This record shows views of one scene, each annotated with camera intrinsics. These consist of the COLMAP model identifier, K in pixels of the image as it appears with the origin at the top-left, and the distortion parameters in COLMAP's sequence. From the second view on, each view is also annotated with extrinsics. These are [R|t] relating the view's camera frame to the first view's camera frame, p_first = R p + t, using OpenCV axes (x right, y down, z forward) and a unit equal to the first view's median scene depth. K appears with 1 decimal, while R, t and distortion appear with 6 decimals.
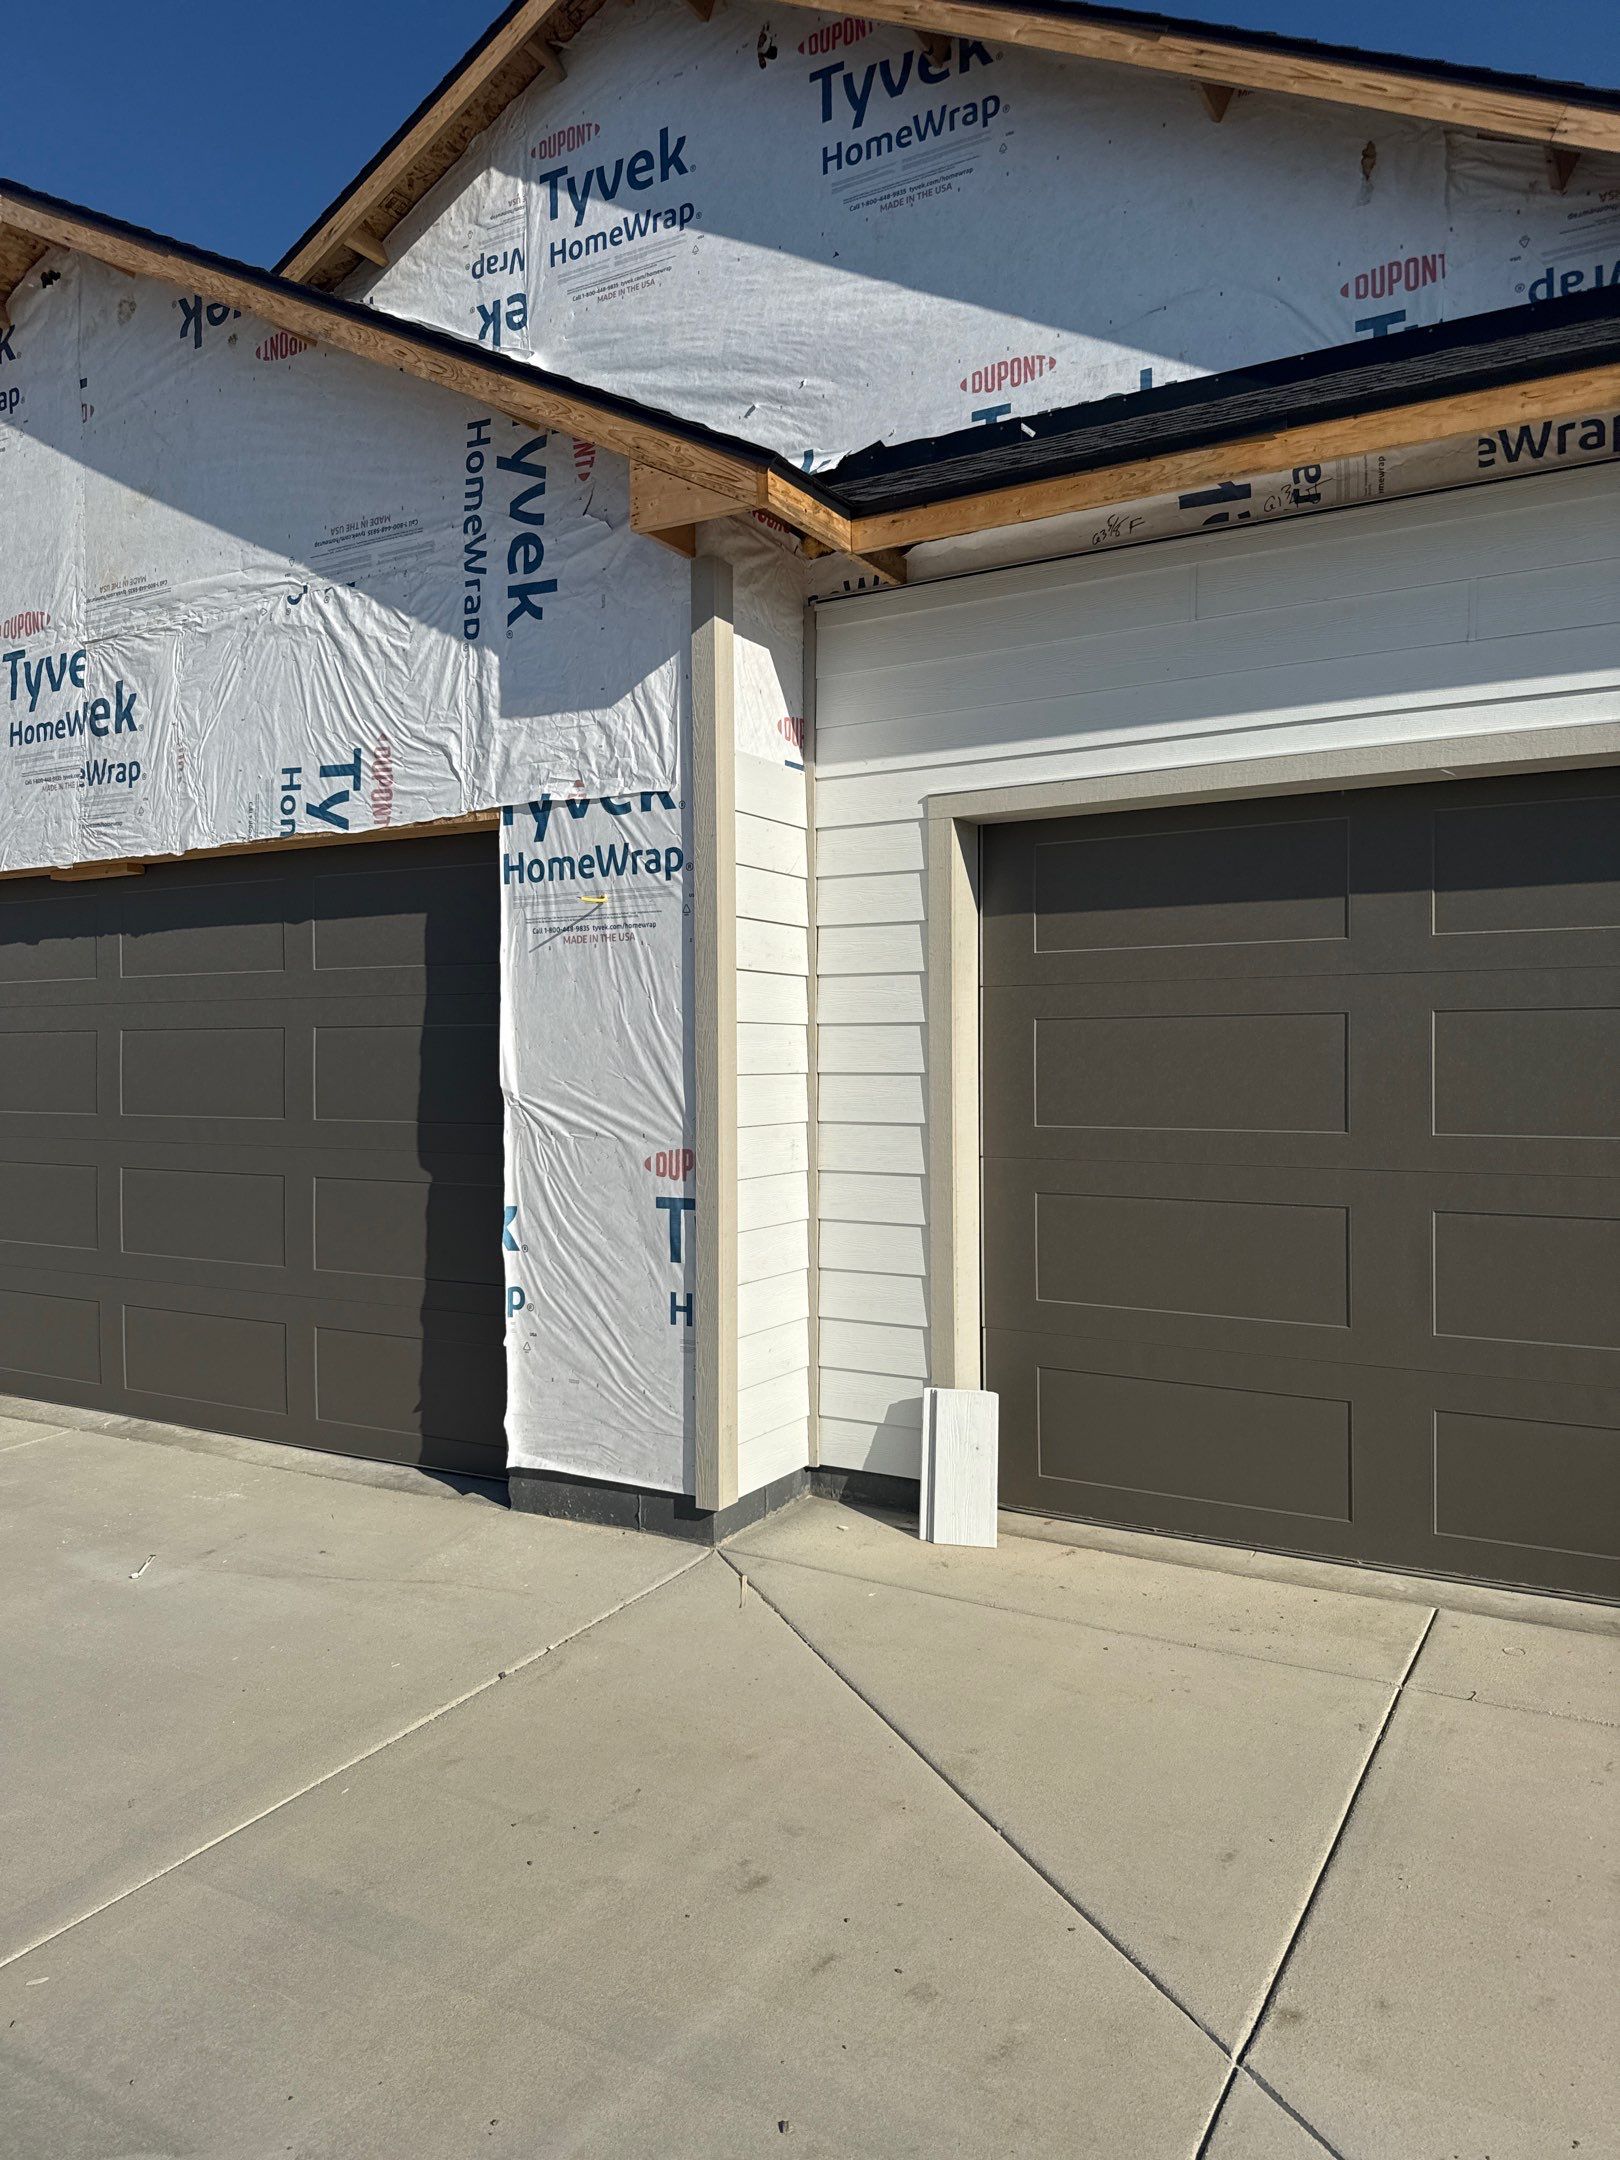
lens RADIAL K [[1490.4, 0, 821.4], [0, 1490.4, 1069.0], [0, 0, 1]] dist [0.120476, -0.207783]
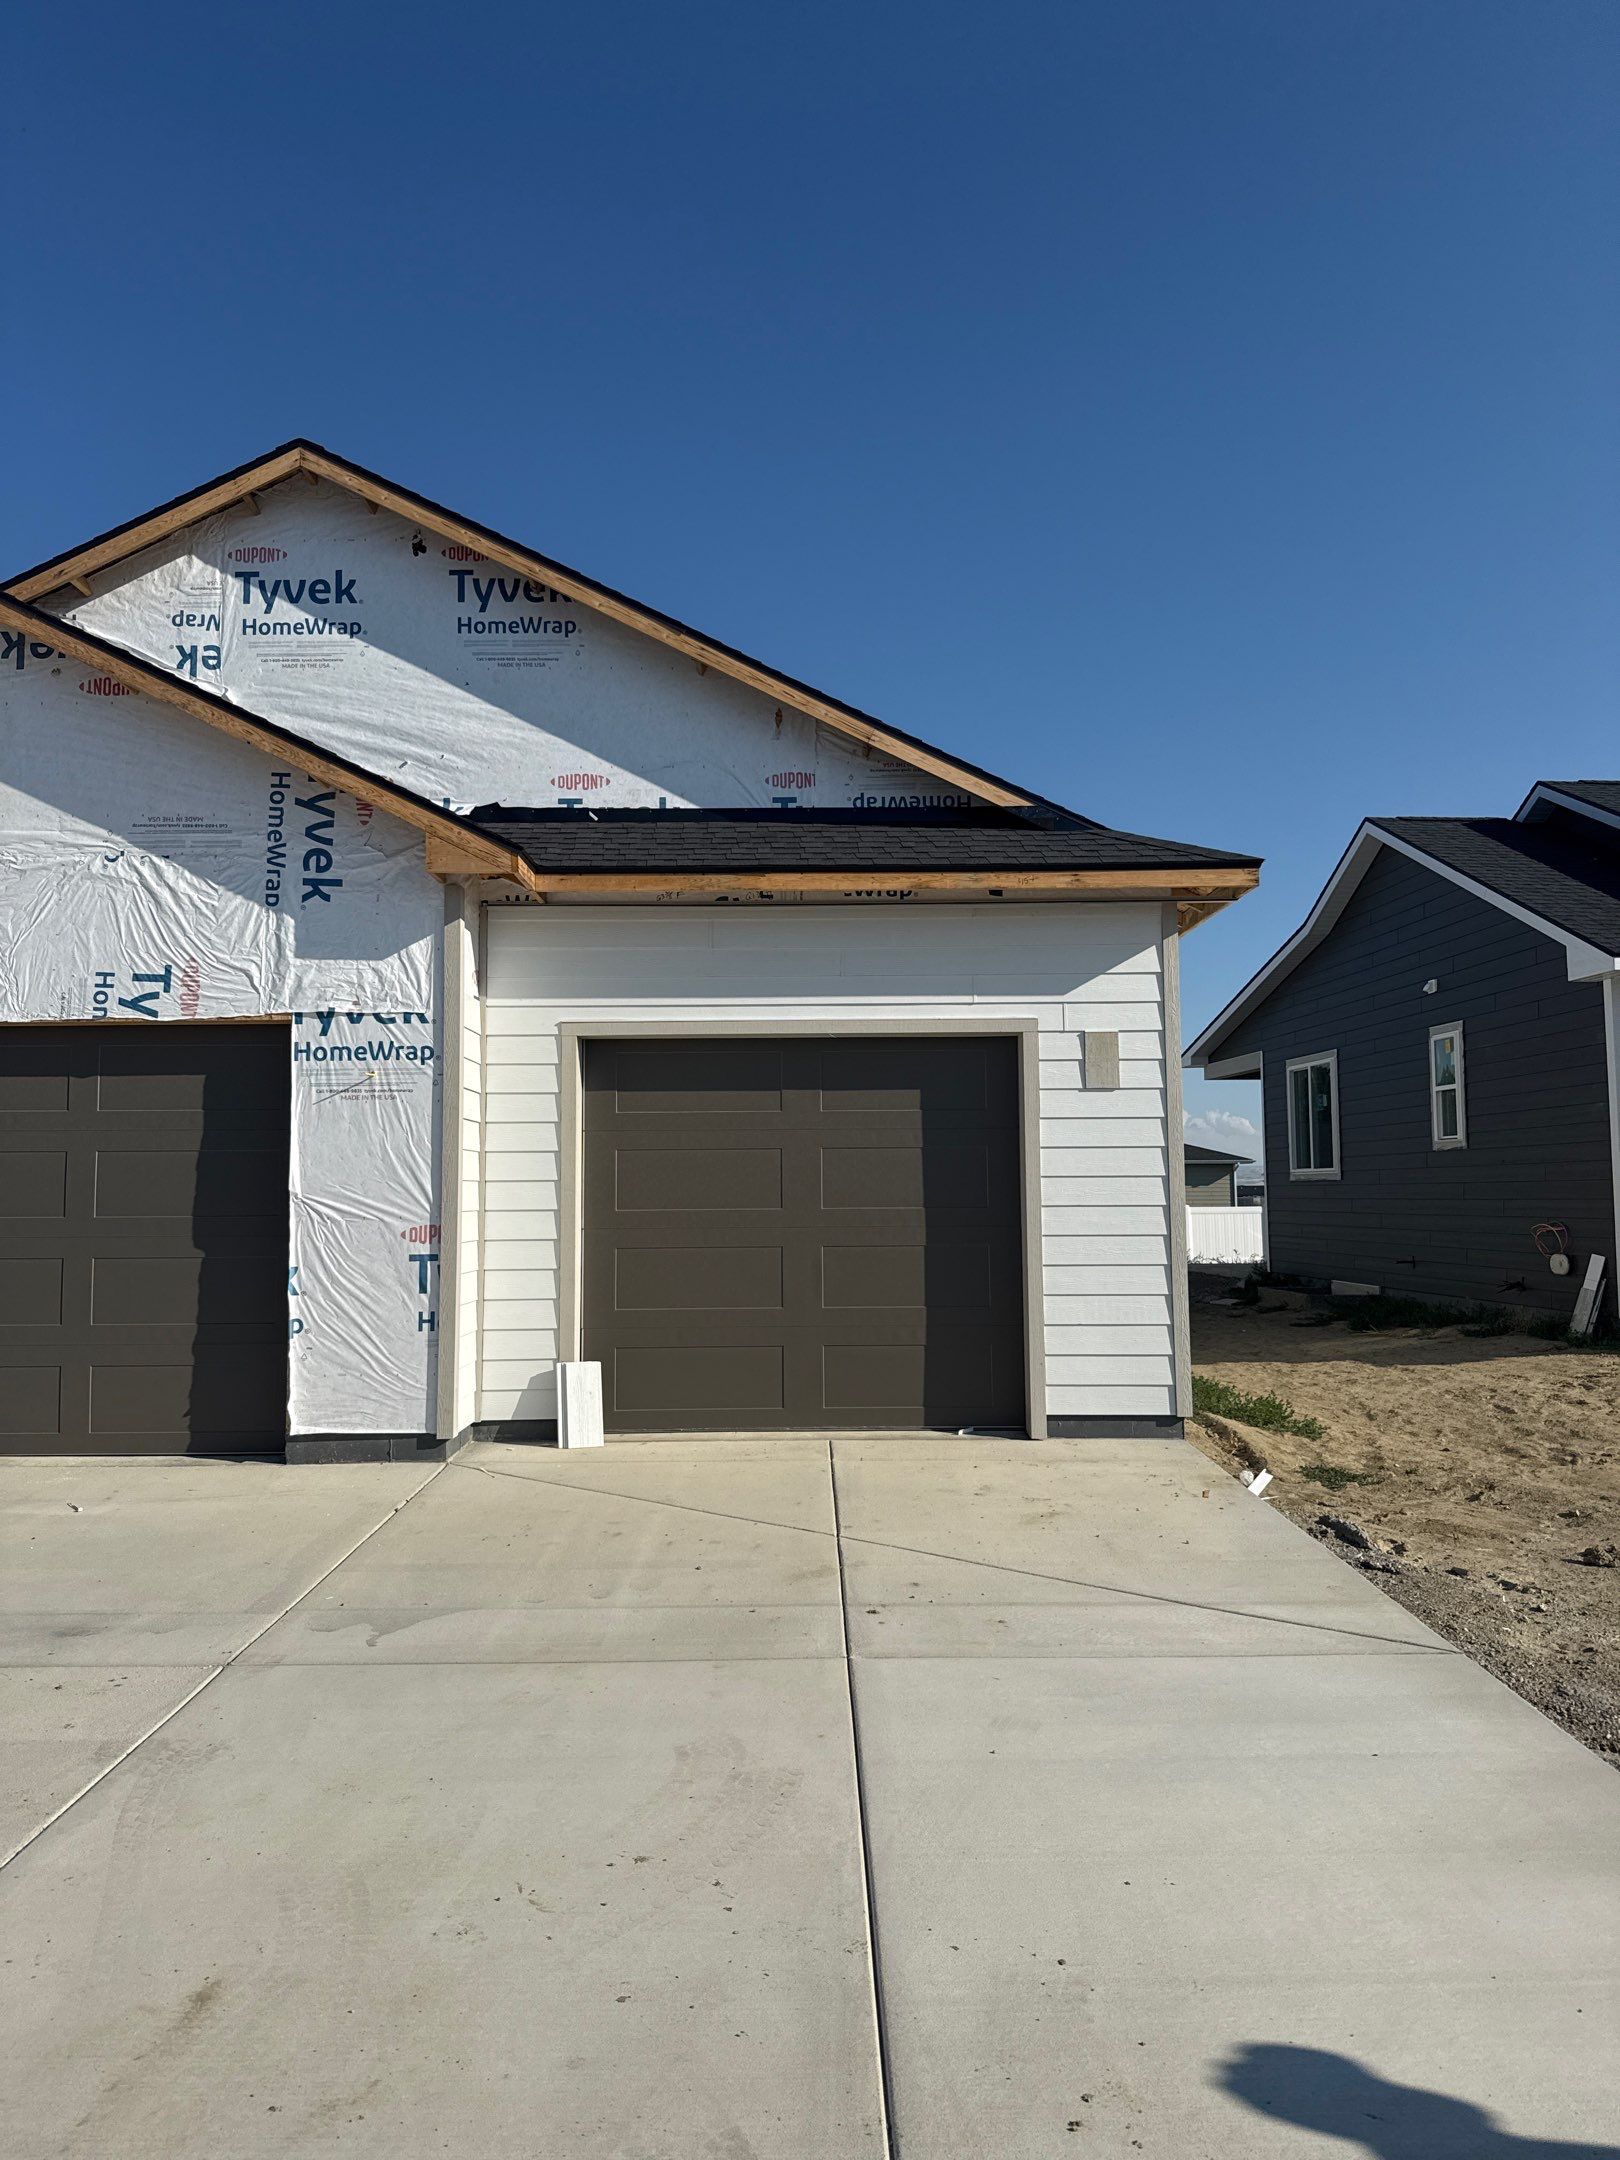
lens RADIAL K [[1513.2, 0, 815.6], [0, 1513.2, 1080.0], [0, 0, 1]] dist [0.169142, -0.380943]
pose [[0.864232, 0.036504, 0.501768, -0.546363], [0.008672, 0.996135, -0.087406, 0.042467], [-0.503019, 0.079891, 0.860575, -0.662699]]
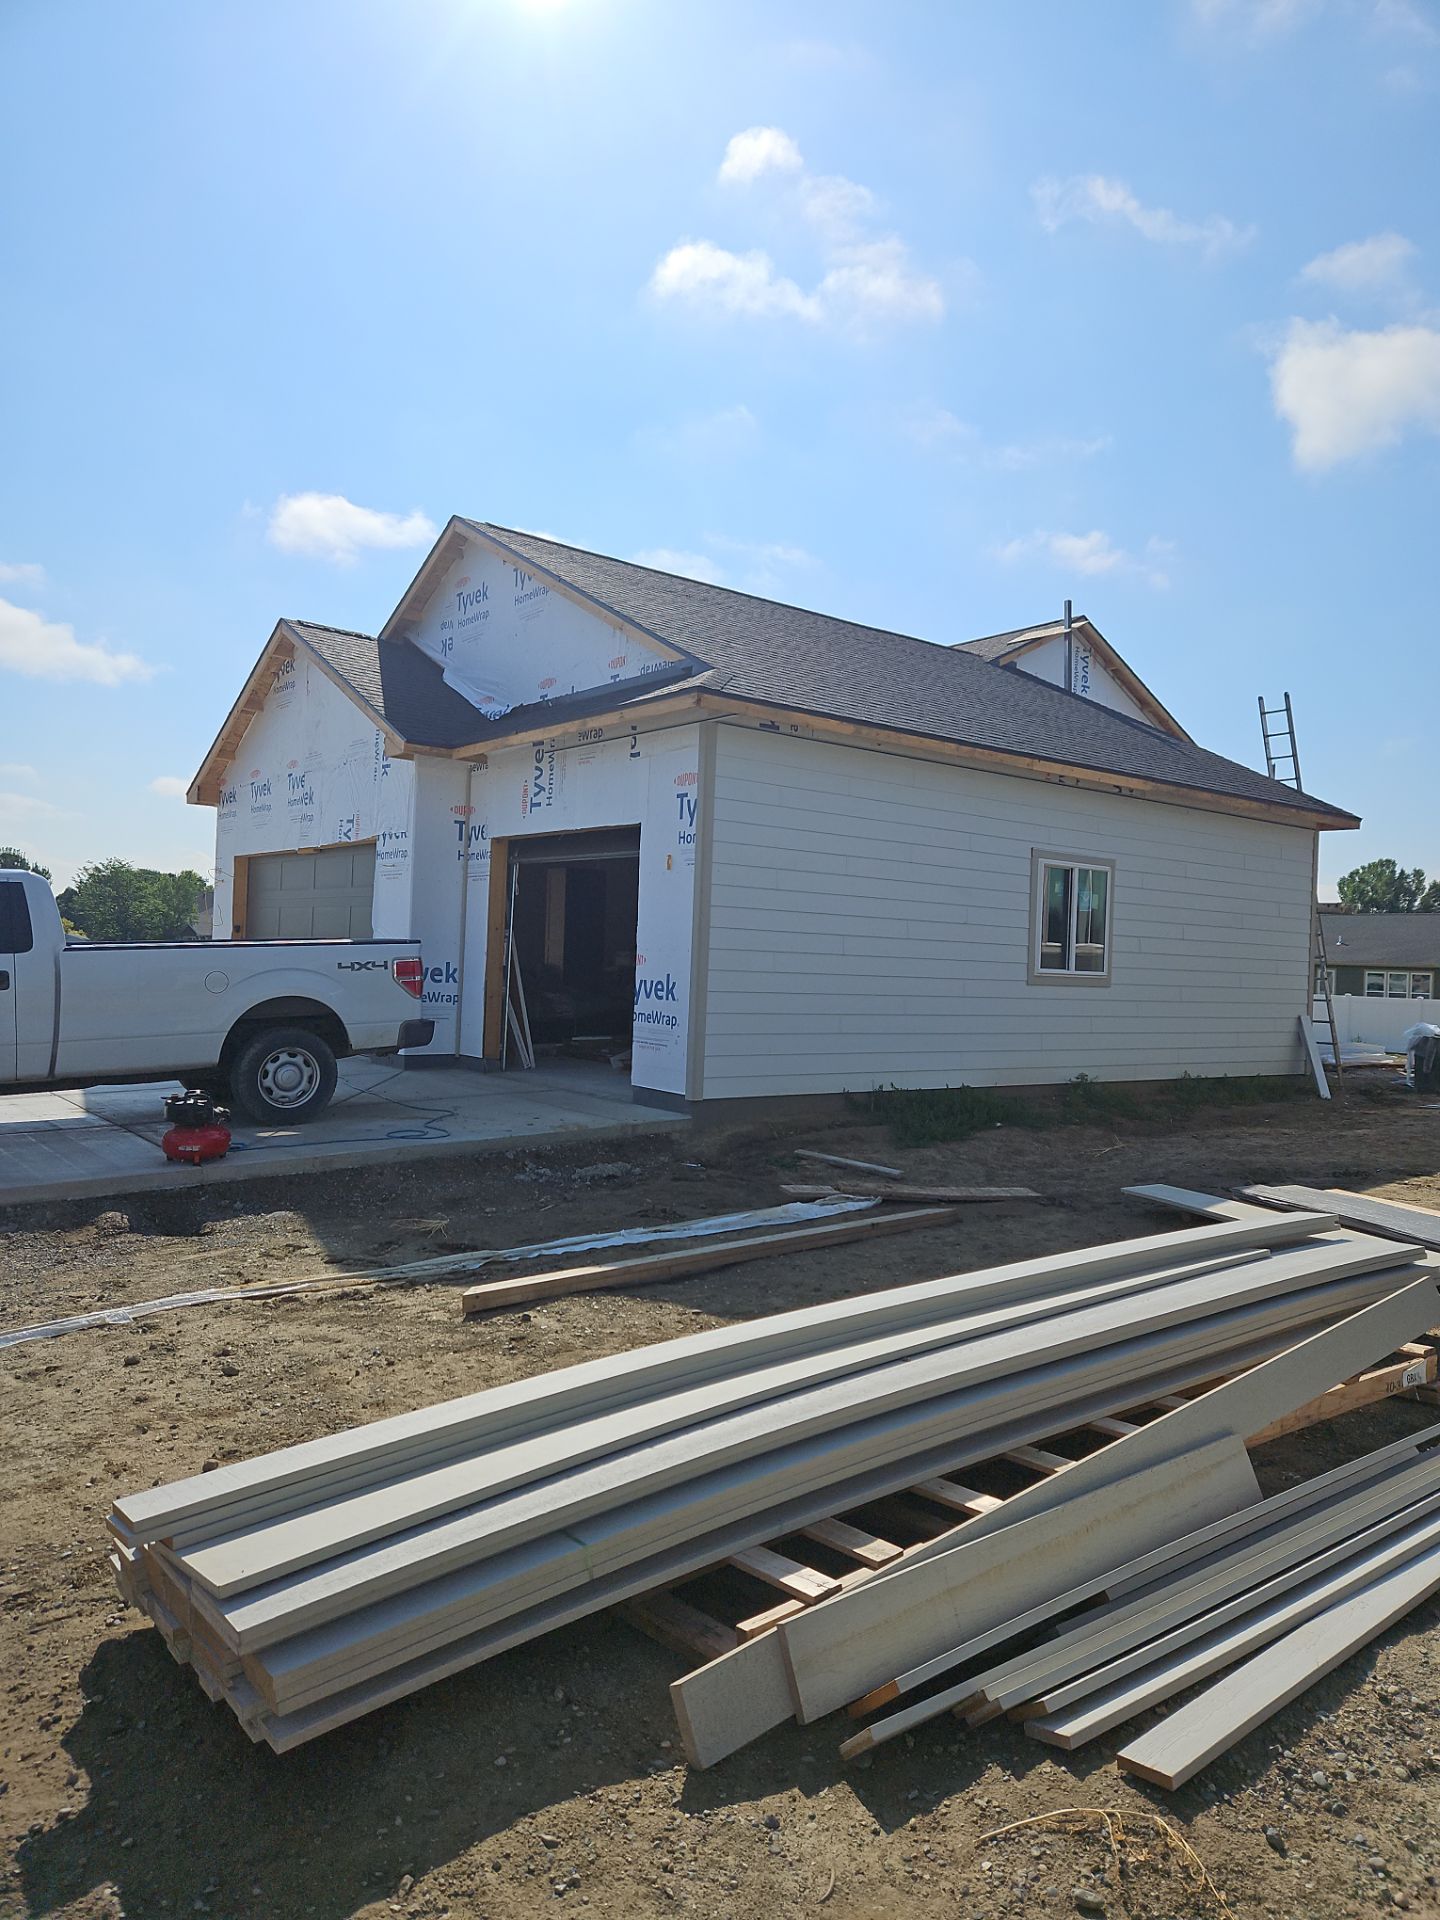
lens RADIAL K [[1275.5, 0, 754.6], [0, 1275.5, 957.3], [0, 0, 1]] dist [0.021115, -0.001351]
pose [[0.933056, 0.039050, -0.357604, 1.457474], [-0.044393, 0.998991, -0.006741, 0.059513], [0.356980, 0.022165, 0.933849, -1.169287]]
